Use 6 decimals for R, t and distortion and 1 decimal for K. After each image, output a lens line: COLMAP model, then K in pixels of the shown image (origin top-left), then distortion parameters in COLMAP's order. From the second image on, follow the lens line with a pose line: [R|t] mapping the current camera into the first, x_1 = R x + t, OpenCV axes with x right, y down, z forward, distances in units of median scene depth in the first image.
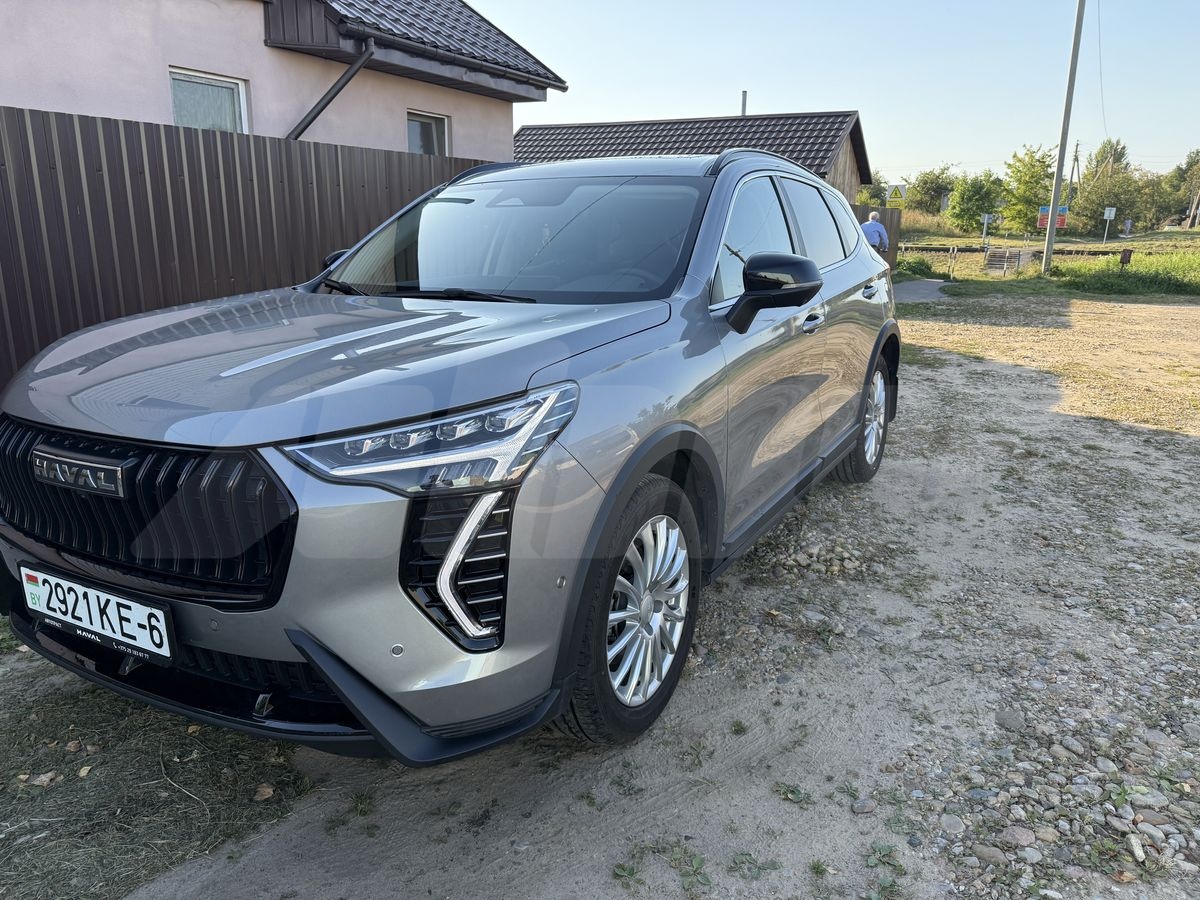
lens RADIAL K [[847.1, 0, 600.0], [0, 847.1, 450.0], [0, 0, 1]] dist [0.030398, -0.008604]
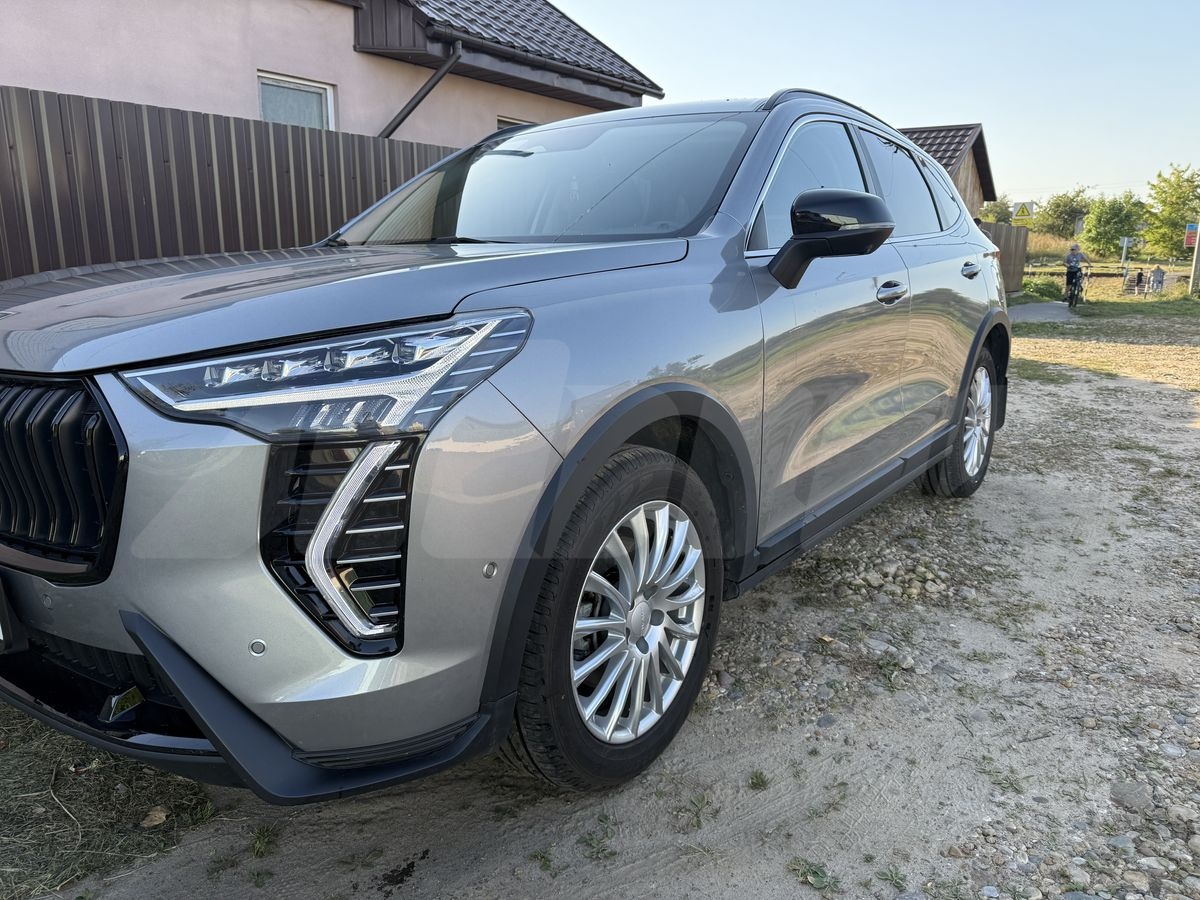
lens RADIAL K [[857.4, 0, 597.5], [0, 857.4, 452.8], [0, 0, 1]] dist [-0.004736, 0.015146]
pose [[0.991910, 0.026644, -0.124115, 0.093554], [-0.029973, 0.999237, -0.025037, 0.045994], [0.123353, 0.028555, 0.991952, 0.174461]]
